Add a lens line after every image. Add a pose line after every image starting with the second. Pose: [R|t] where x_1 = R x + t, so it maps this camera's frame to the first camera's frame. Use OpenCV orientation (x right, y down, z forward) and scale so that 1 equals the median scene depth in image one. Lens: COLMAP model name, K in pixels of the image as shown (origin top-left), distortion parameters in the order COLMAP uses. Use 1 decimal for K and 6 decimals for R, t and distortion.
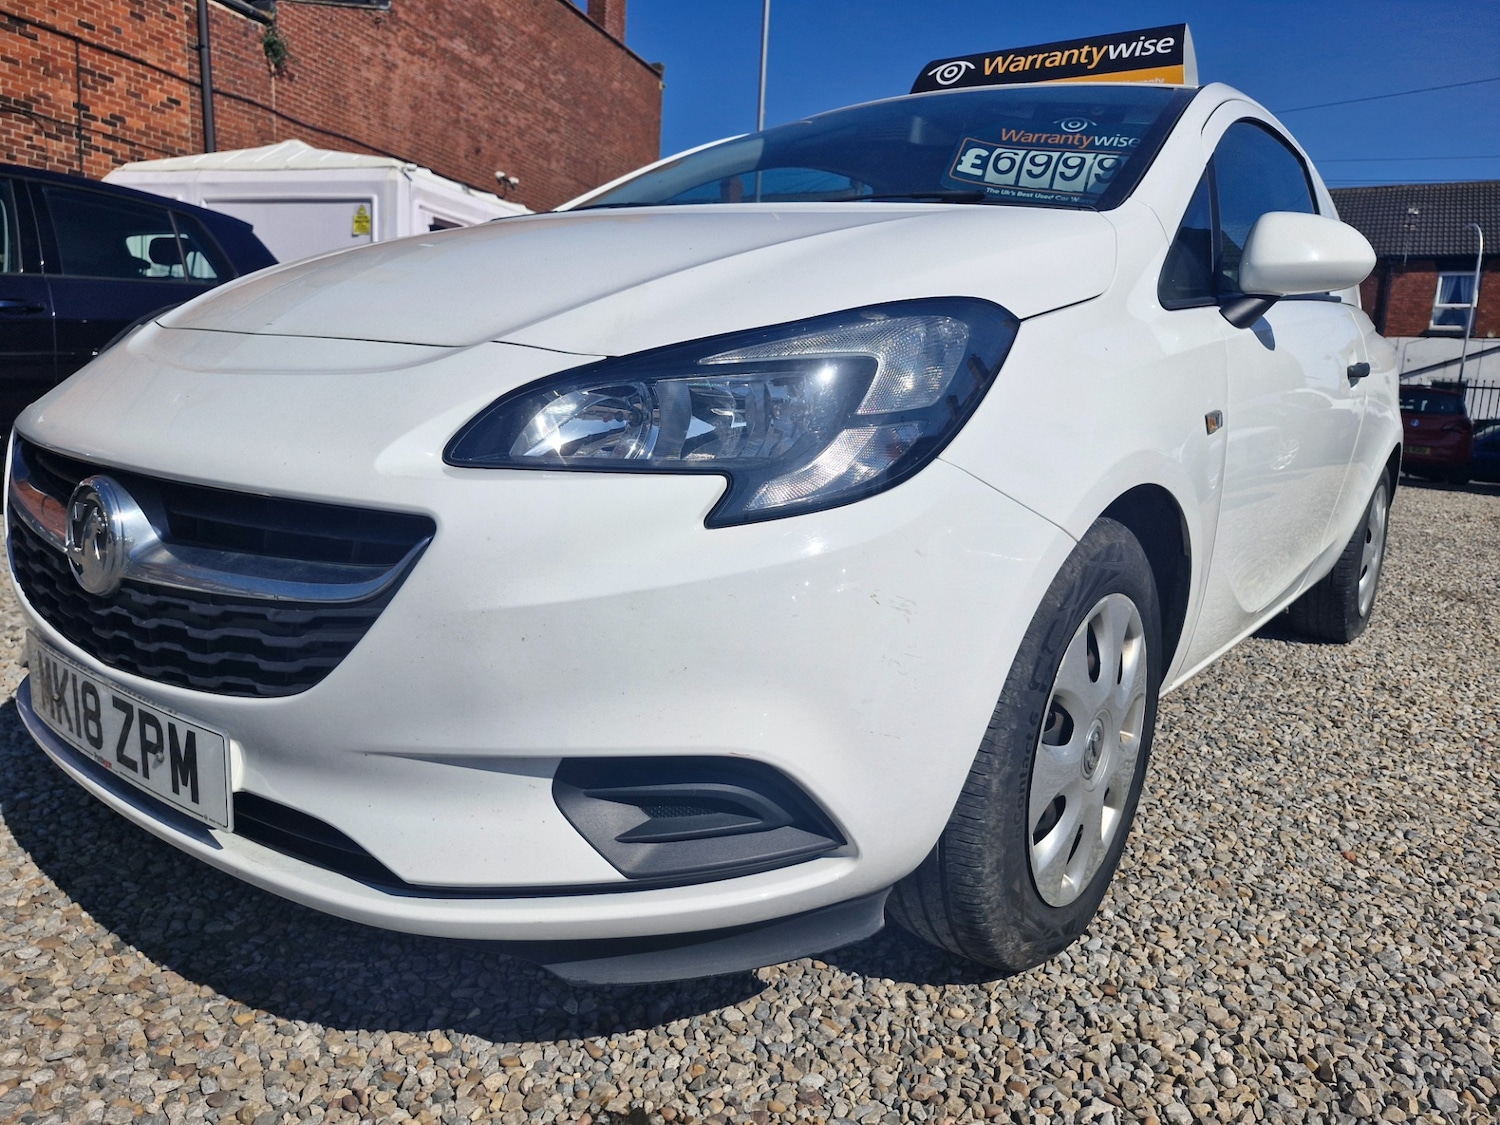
lens RADIAL K [[1074.0, 0, 750.0], [0, 1074.0, 562.5], [0, 0, 1]] dist [0.007178, 0.000520]
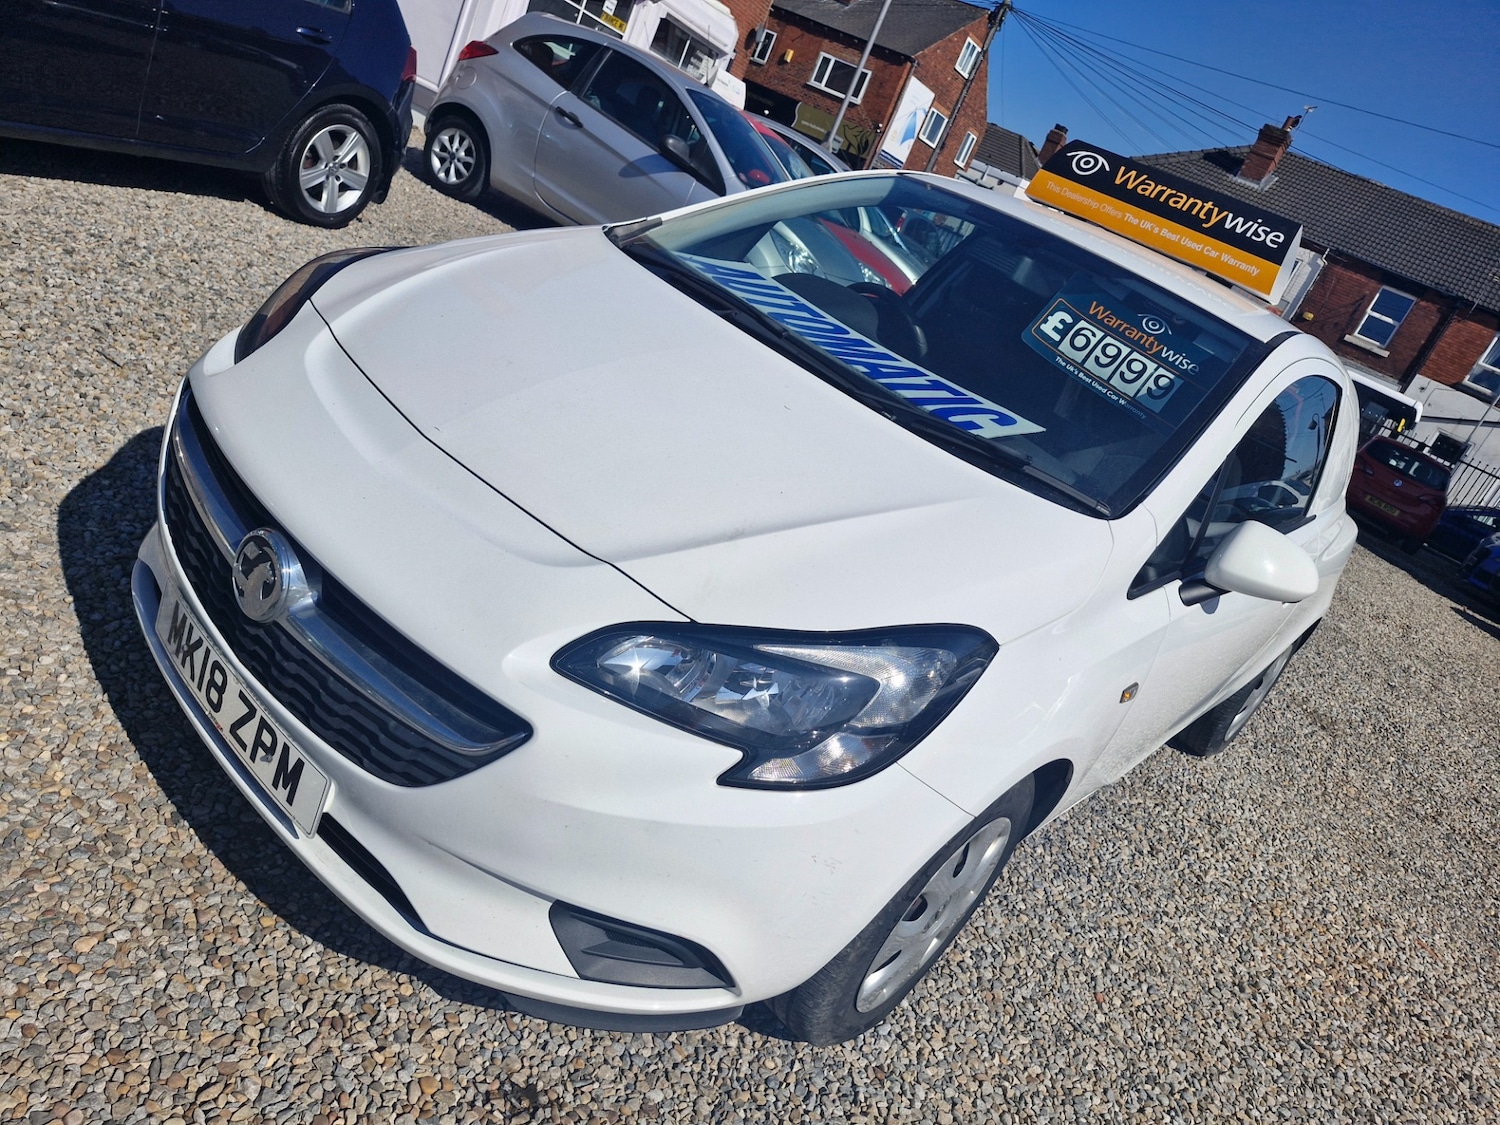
lens RADIAL K [[1063.3, 0, 762.6], [0, 1063.3, 564.8], [0, 0, 1]] dist [0.072562, -0.085886]
pose [[0.937892, 0.336945, 0.082619, -0.070288], [-0.346658, 0.919567, 0.185002, -0.204470], [-0.013638, -0.202152, 0.979259, -0.105690]]
